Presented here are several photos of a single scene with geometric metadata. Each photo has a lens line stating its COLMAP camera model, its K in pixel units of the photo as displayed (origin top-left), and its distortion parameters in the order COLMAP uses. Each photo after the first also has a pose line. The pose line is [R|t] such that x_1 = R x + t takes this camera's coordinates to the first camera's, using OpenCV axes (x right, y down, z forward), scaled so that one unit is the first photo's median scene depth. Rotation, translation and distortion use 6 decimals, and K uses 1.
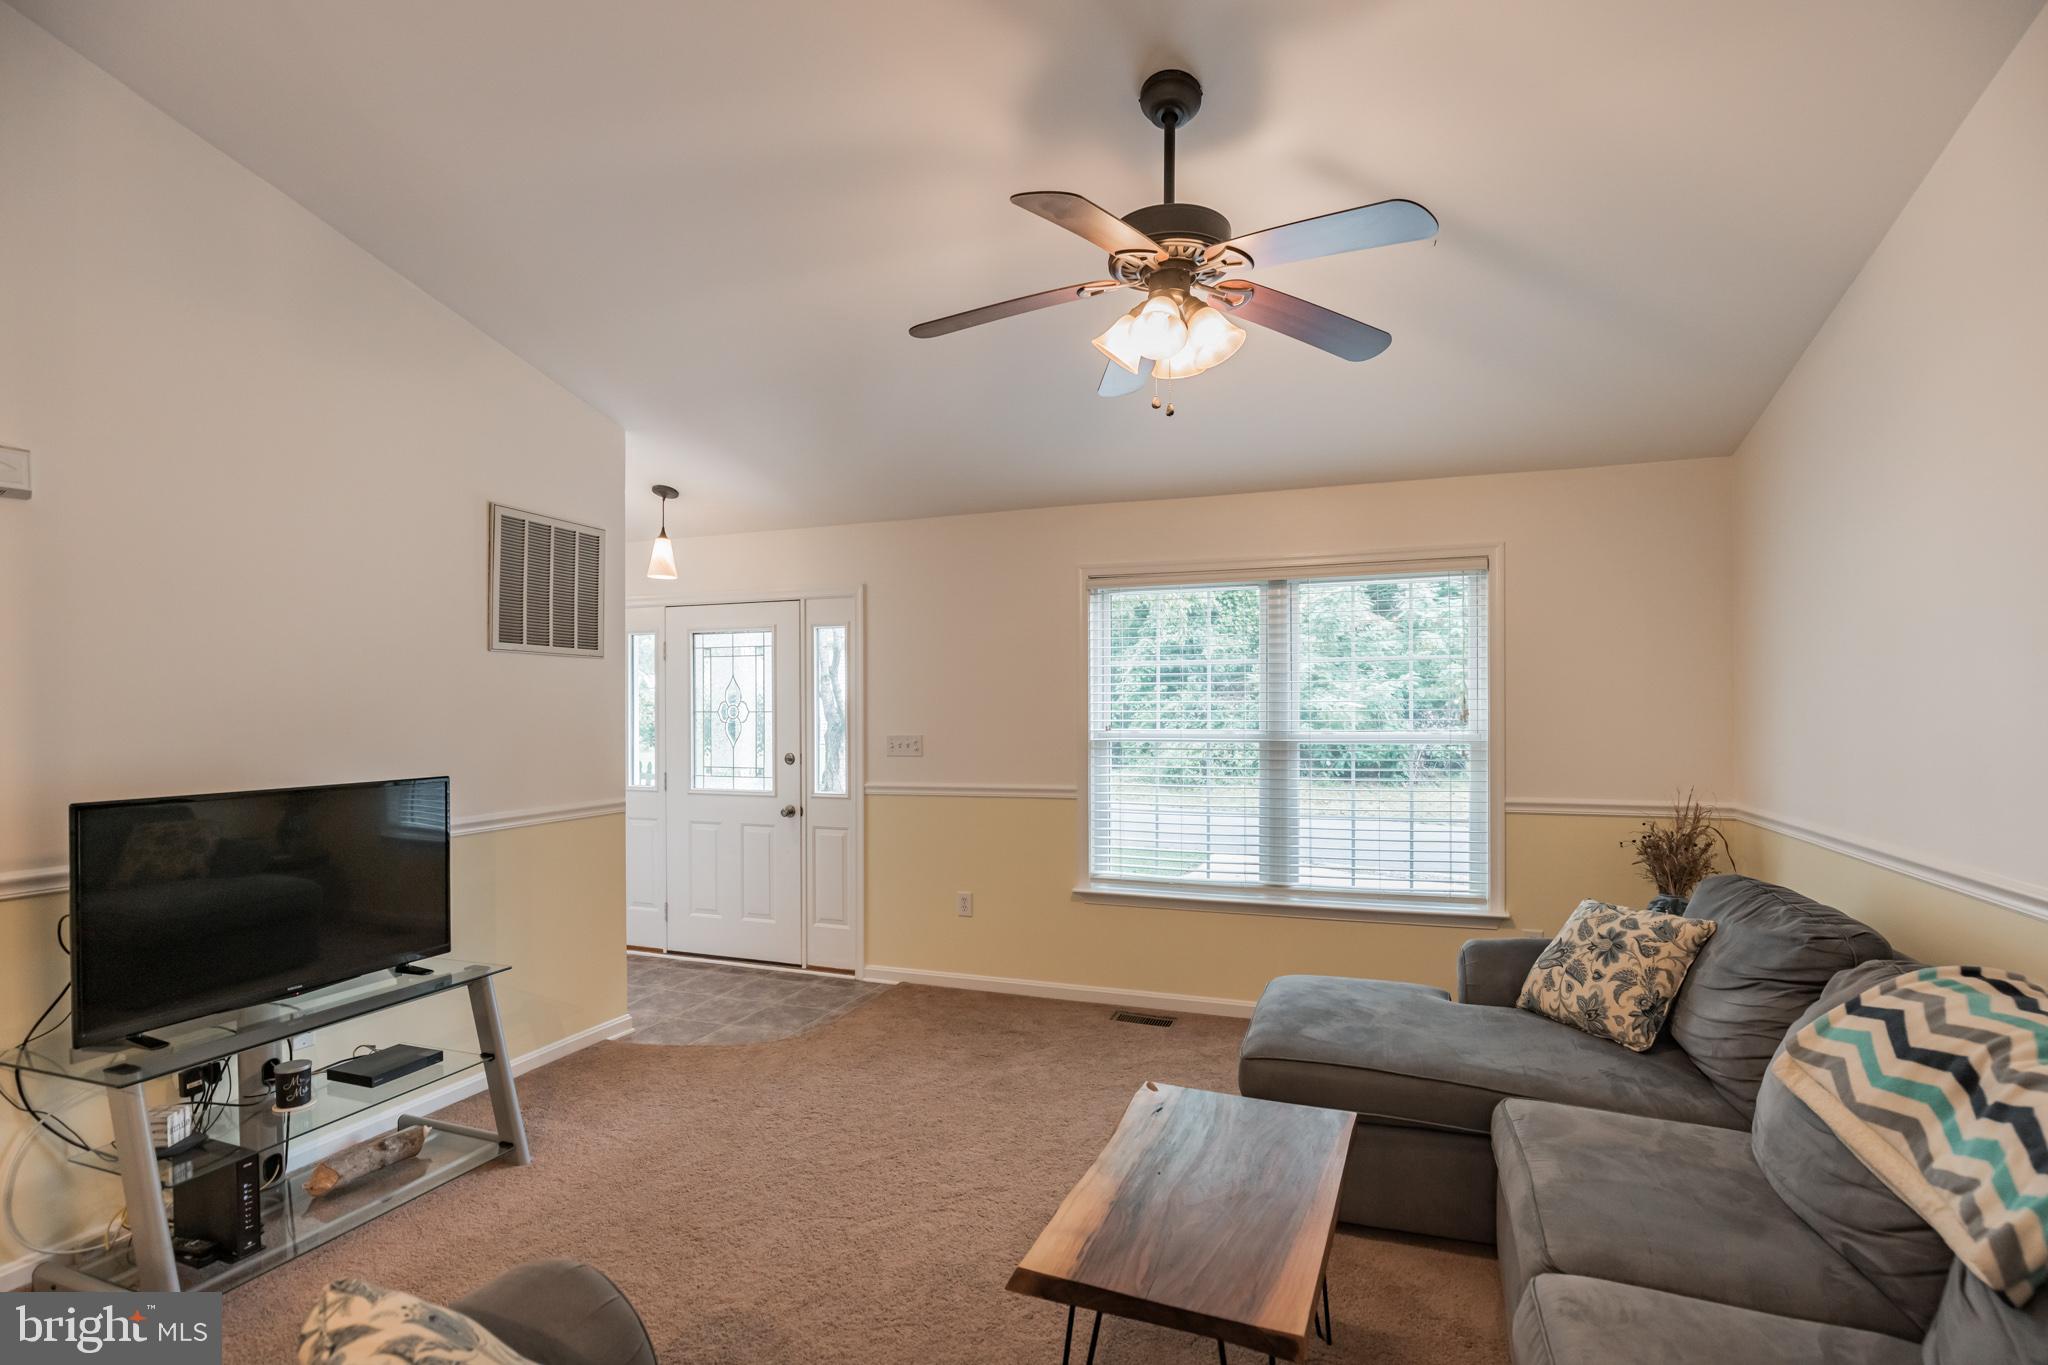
lens RADIAL K [[940.8, 0, 1028.9], [0, 940.8, 690.5], [0, 0, 1]] dist [-0.024940, 0.002283]
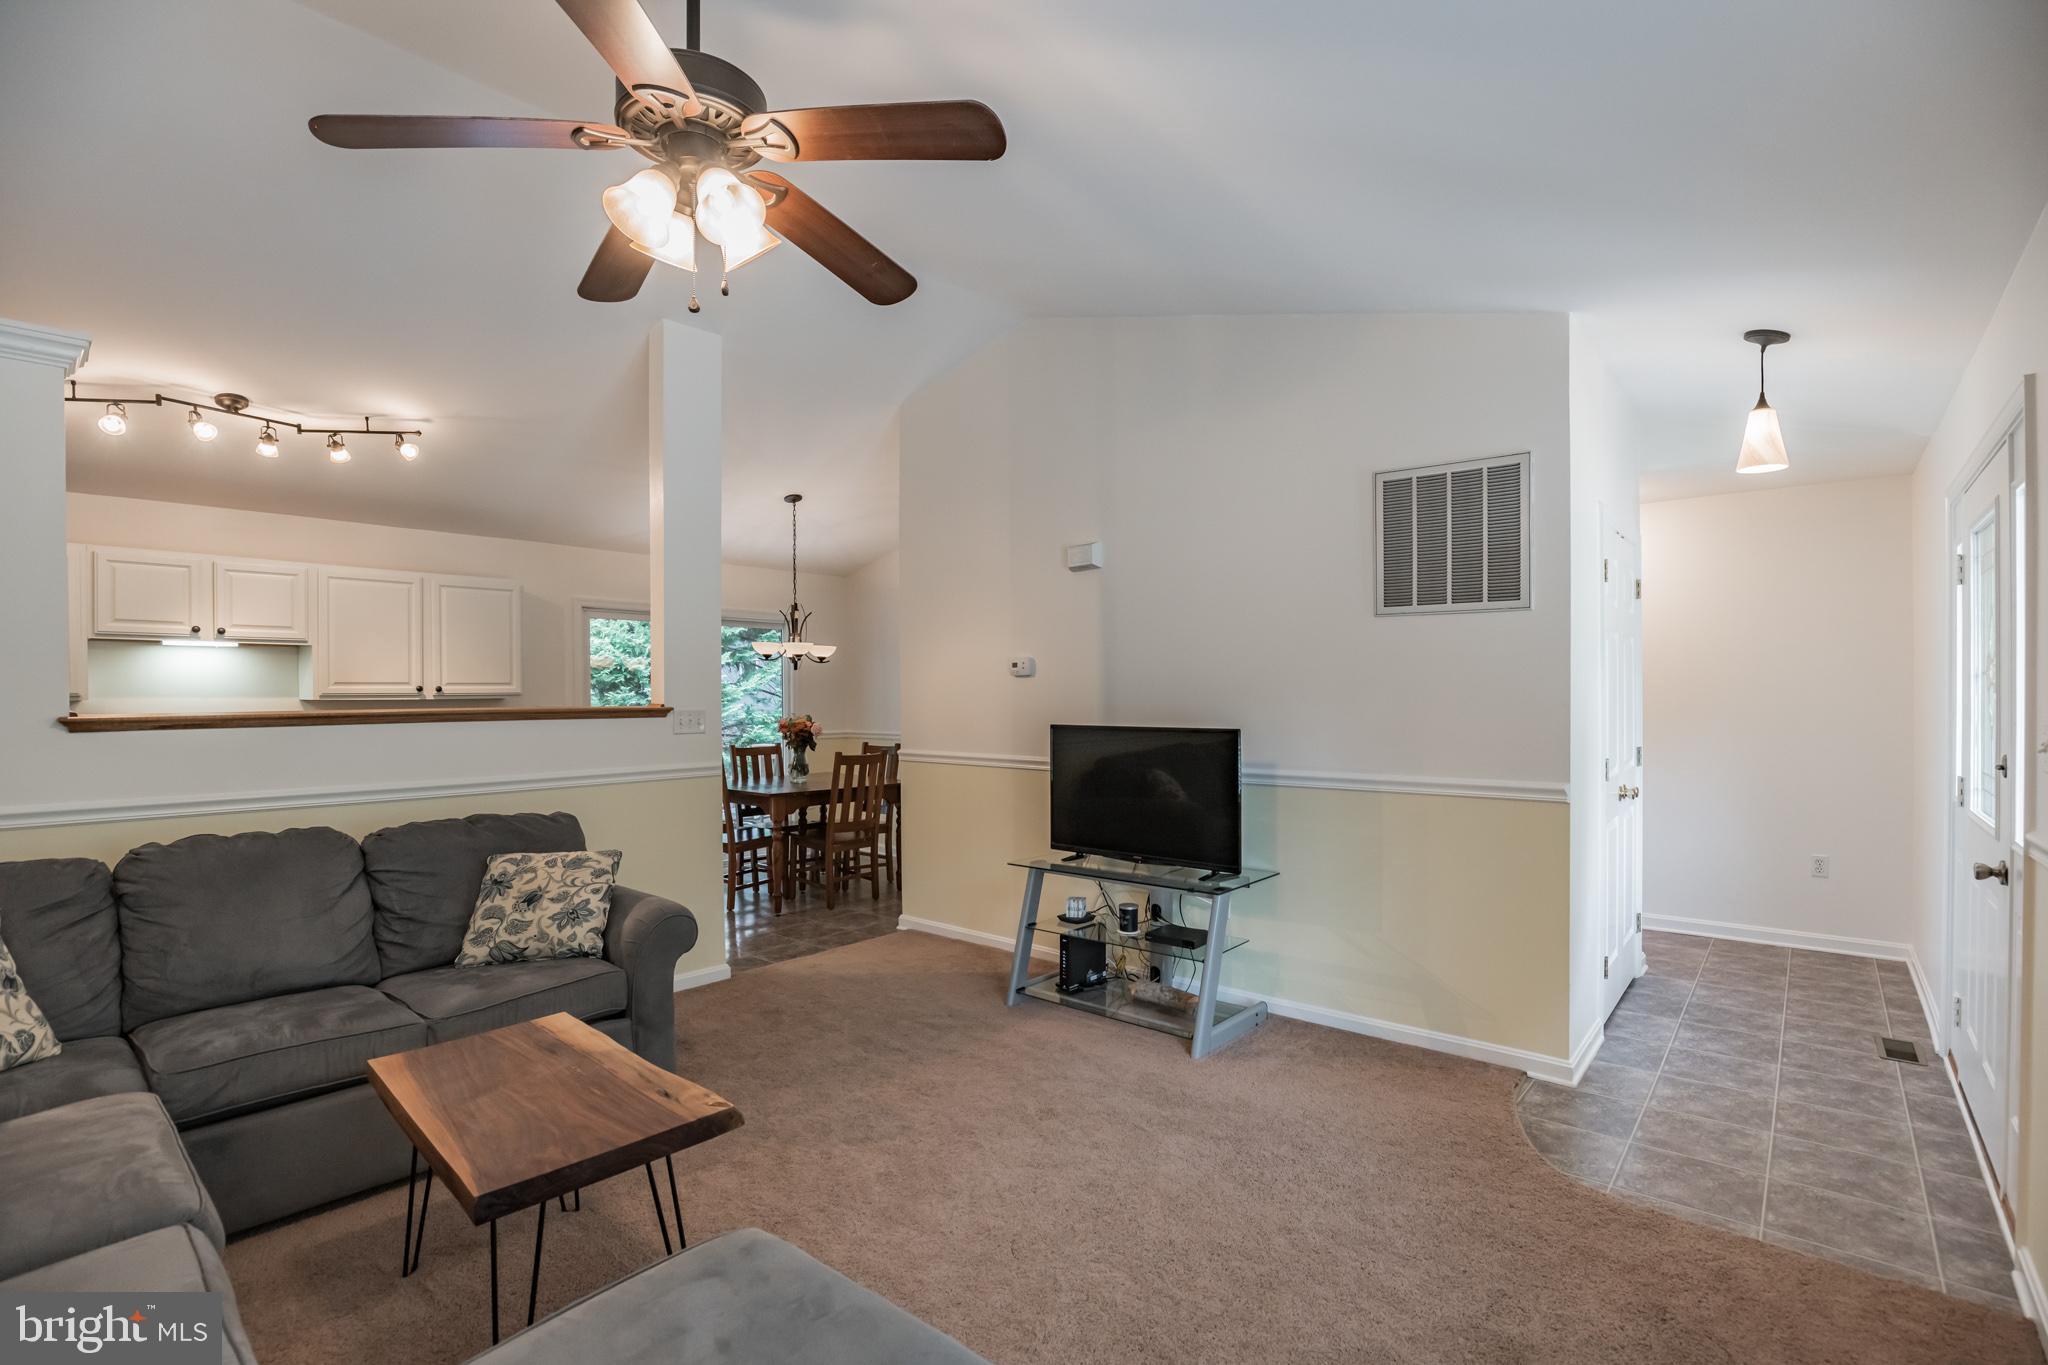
lens RADIAL K [[940.8, 0, 1035.5], [0, 940.8, 698.7], [0, 0, 1]] dist [-0.024940, 0.002283]
pose [[-0.331361, 0.008860, -0.943462, 0.446669], [0.021441, 0.999768, 0.001858, 0.032140], [0.943260, -0.019613, -0.331475, 0.837808]]
